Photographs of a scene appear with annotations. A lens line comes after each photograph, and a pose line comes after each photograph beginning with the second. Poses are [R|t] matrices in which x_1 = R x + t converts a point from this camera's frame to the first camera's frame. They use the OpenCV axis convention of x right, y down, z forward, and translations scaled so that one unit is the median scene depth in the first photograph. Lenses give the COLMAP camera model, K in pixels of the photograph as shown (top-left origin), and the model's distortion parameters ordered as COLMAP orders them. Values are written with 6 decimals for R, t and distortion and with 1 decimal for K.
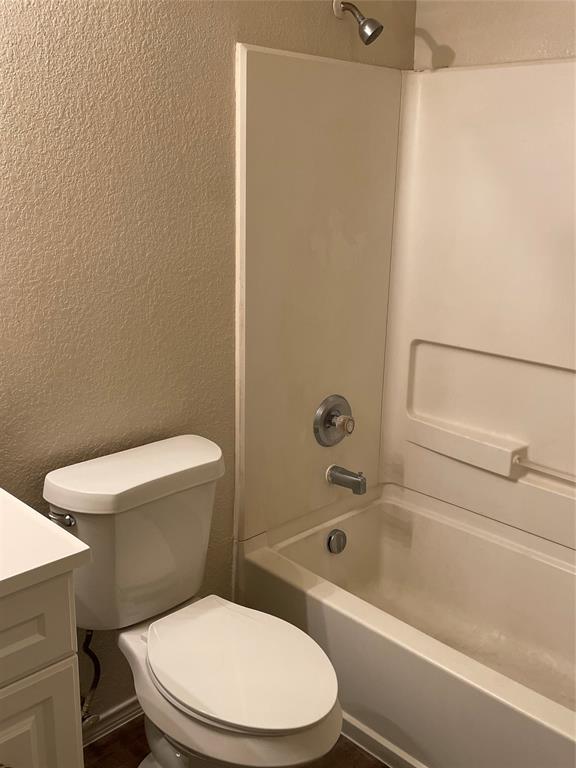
lens RADIAL K [[753.4, 0, 288.0], [0, 753.4, 384.0], [0, 0, 1]] dist [0.120085, -0.180911]
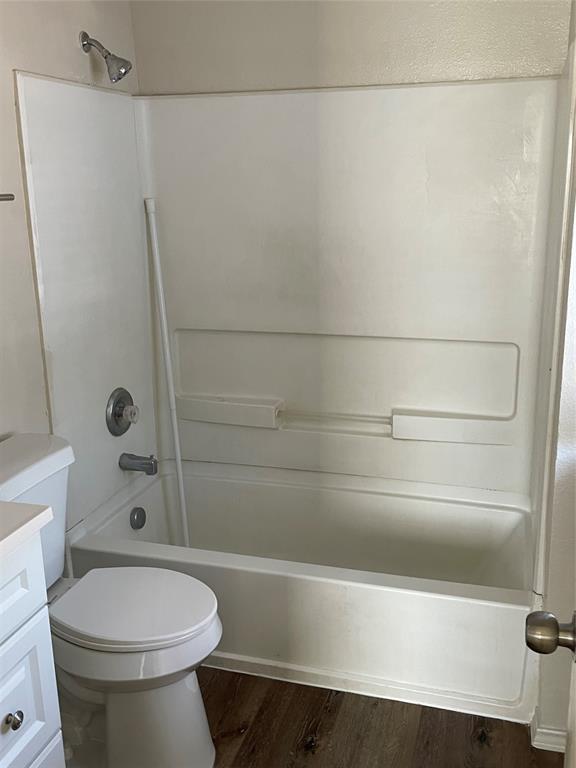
lens RADIAL K [[753.4, 0, 288.0], [0, 753.4, 384.0], [0, 0, 1]] dist [0.120085, -0.180911]
pose [[0.874833, -0.150938, 0.460309, -0.255370], [0.169425, 0.985542, 0.001168, 0.054232], [-0.453831, 0.076966, 0.887758, -0.105118]]
